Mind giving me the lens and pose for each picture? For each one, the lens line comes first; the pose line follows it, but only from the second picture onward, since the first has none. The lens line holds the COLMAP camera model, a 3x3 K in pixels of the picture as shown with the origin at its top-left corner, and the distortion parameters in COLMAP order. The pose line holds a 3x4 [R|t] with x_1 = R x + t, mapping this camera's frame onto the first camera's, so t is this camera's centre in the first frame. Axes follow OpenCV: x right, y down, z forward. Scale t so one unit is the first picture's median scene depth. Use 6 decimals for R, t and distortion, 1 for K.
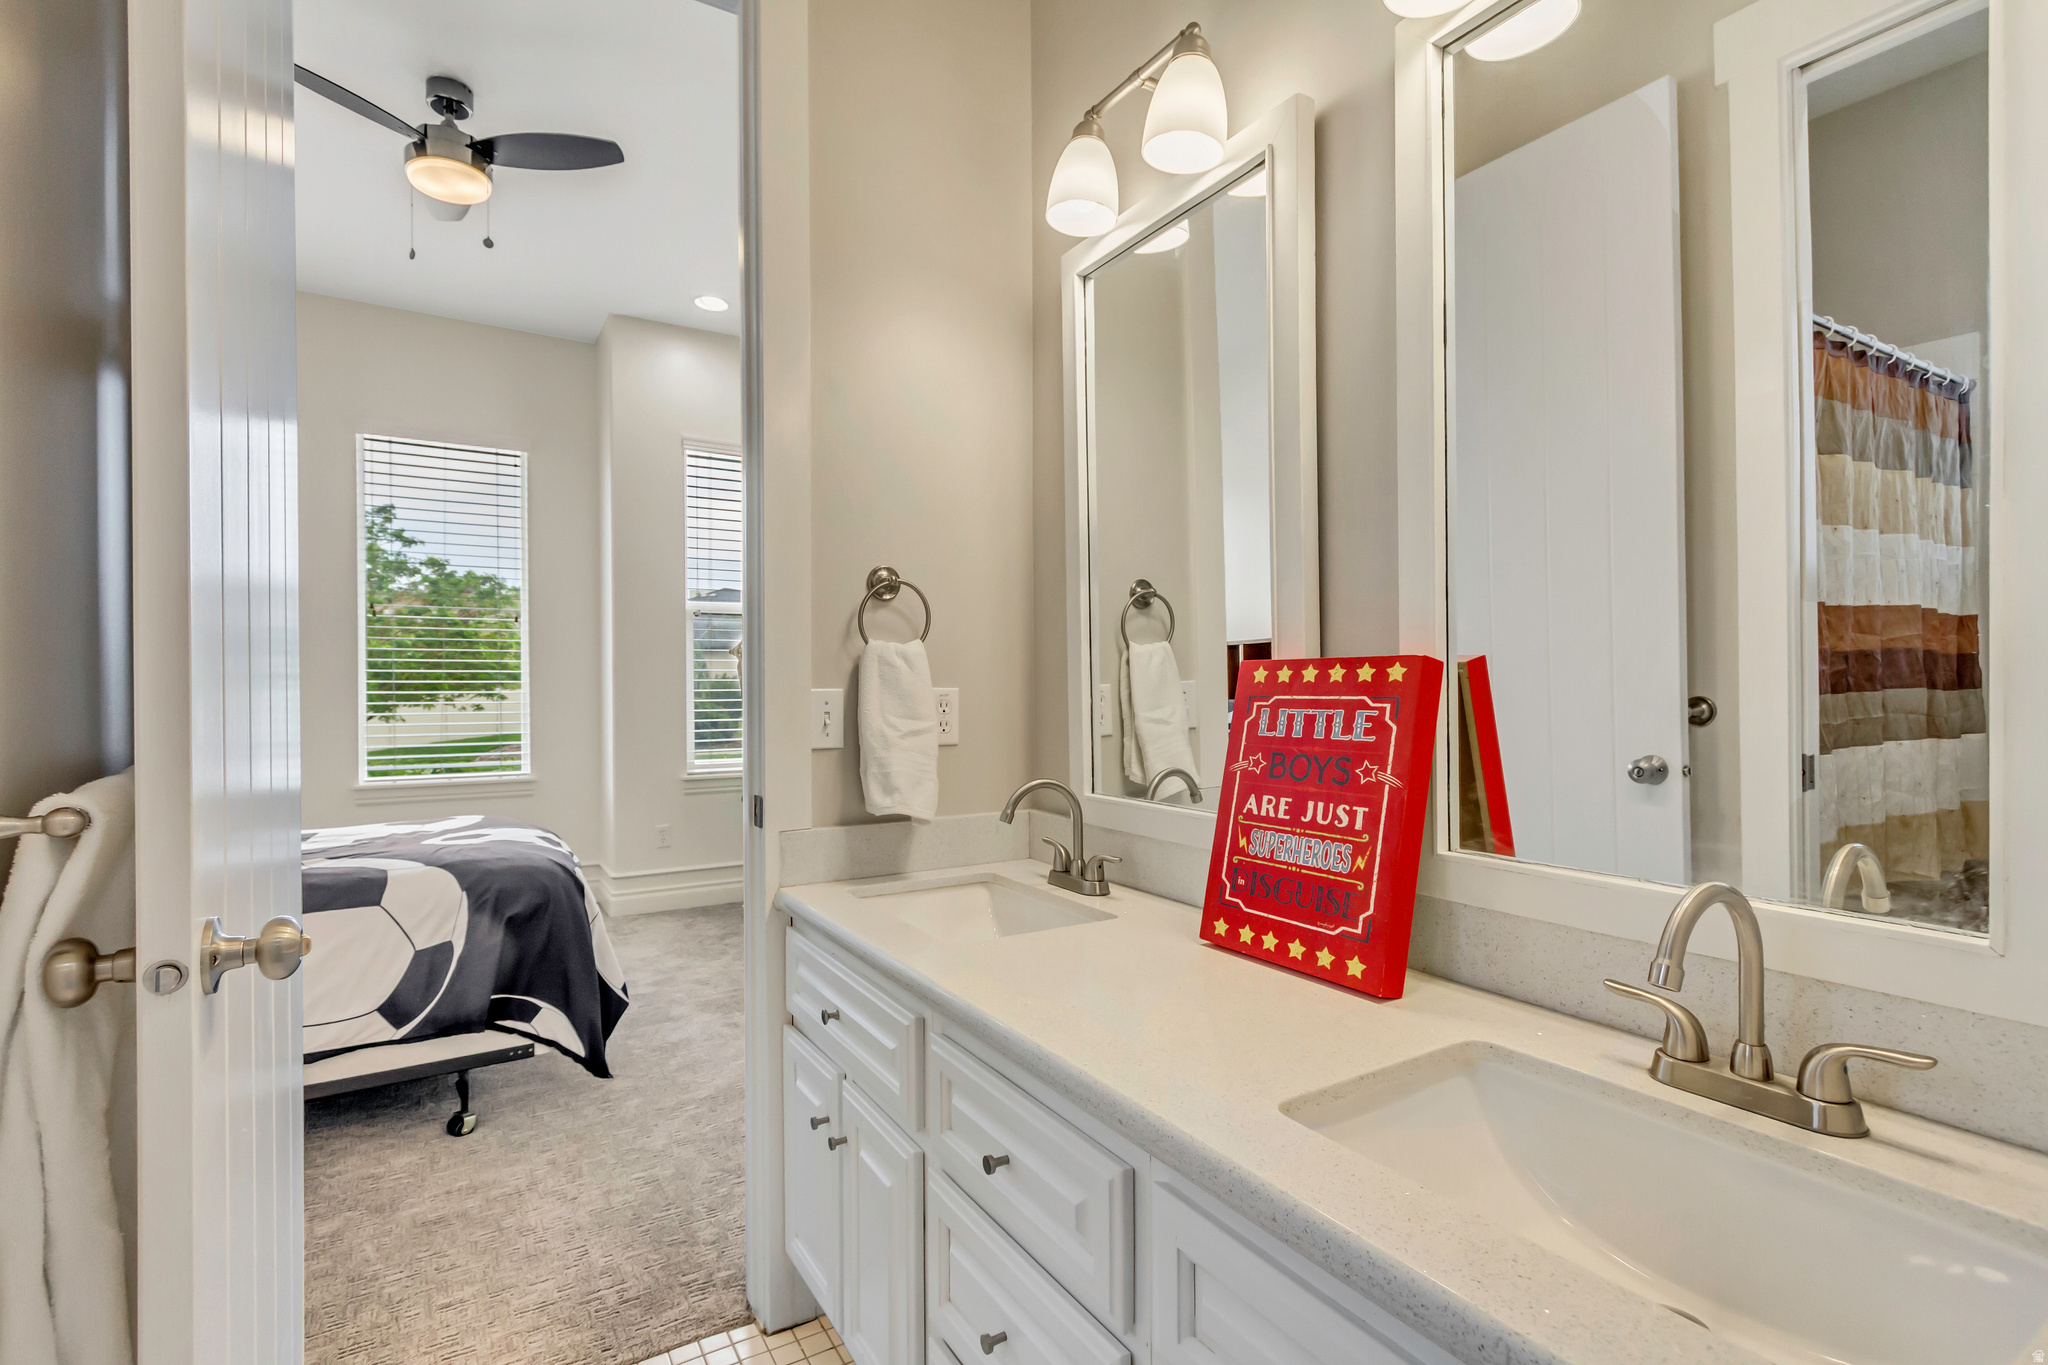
lens RADIAL K [[938.1, 0, 1022.7], [0, 938.1, 689.3], [0, 0, 1]] dist [-0.000885, -0.001606]
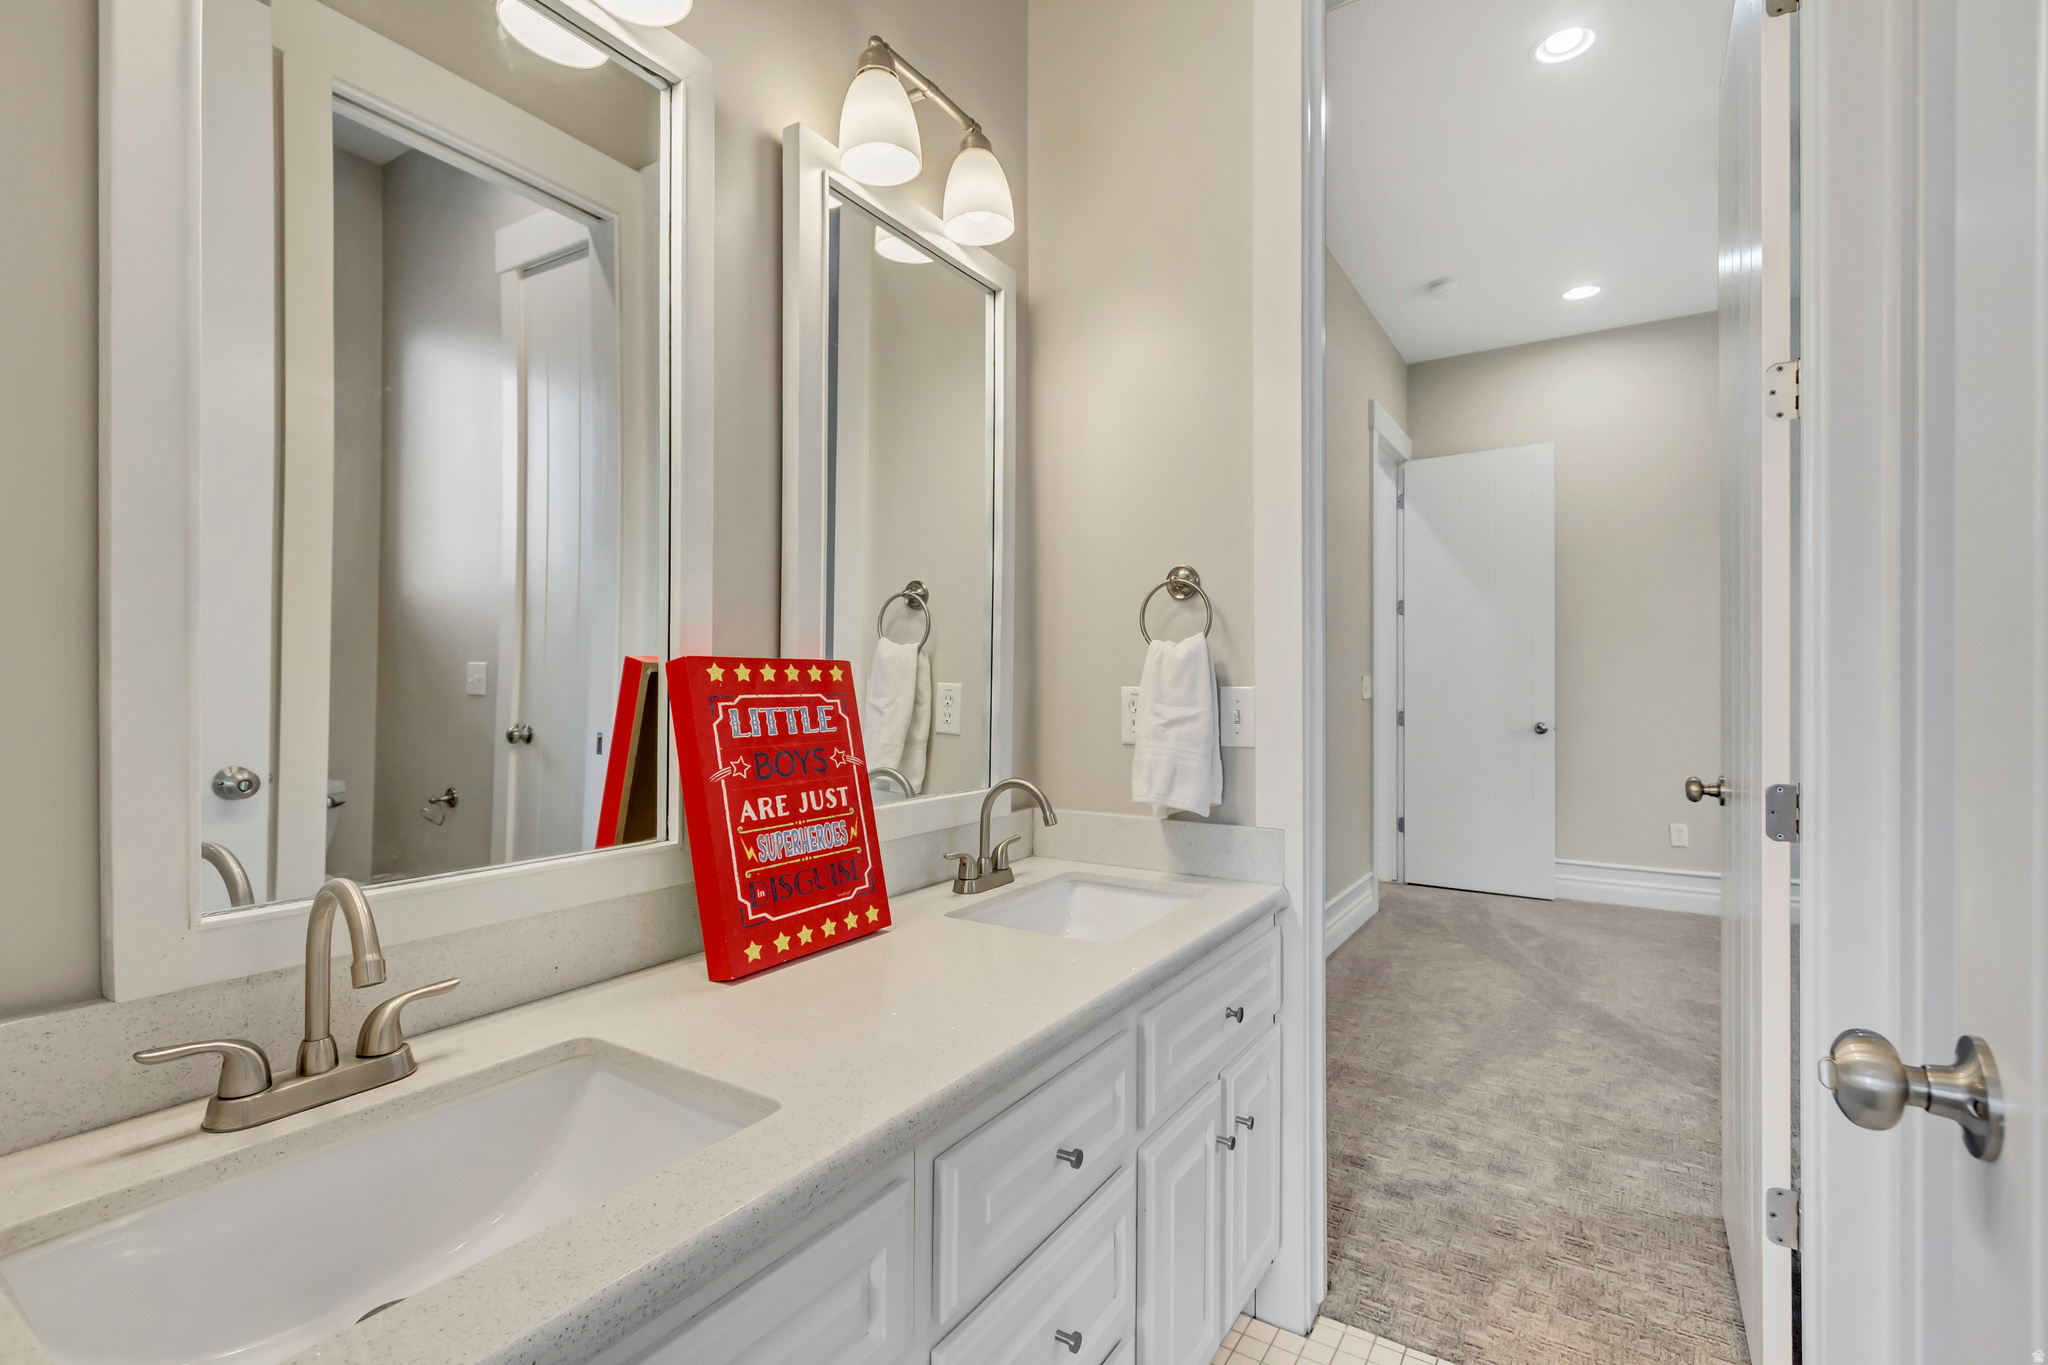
lens RADIAL K [[938.1, 0, 1008.4], [0, 938.1, 697.0], [0, 0, 1]] dist [-0.000885, -0.001606]
pose [[-0.418711, -0.007120, 0.908091, -0.748127], [0.006019, 0.999926, 0.010616, 0.000439], [-0.908099, 0.009911, -0.418637, 1.214256]]
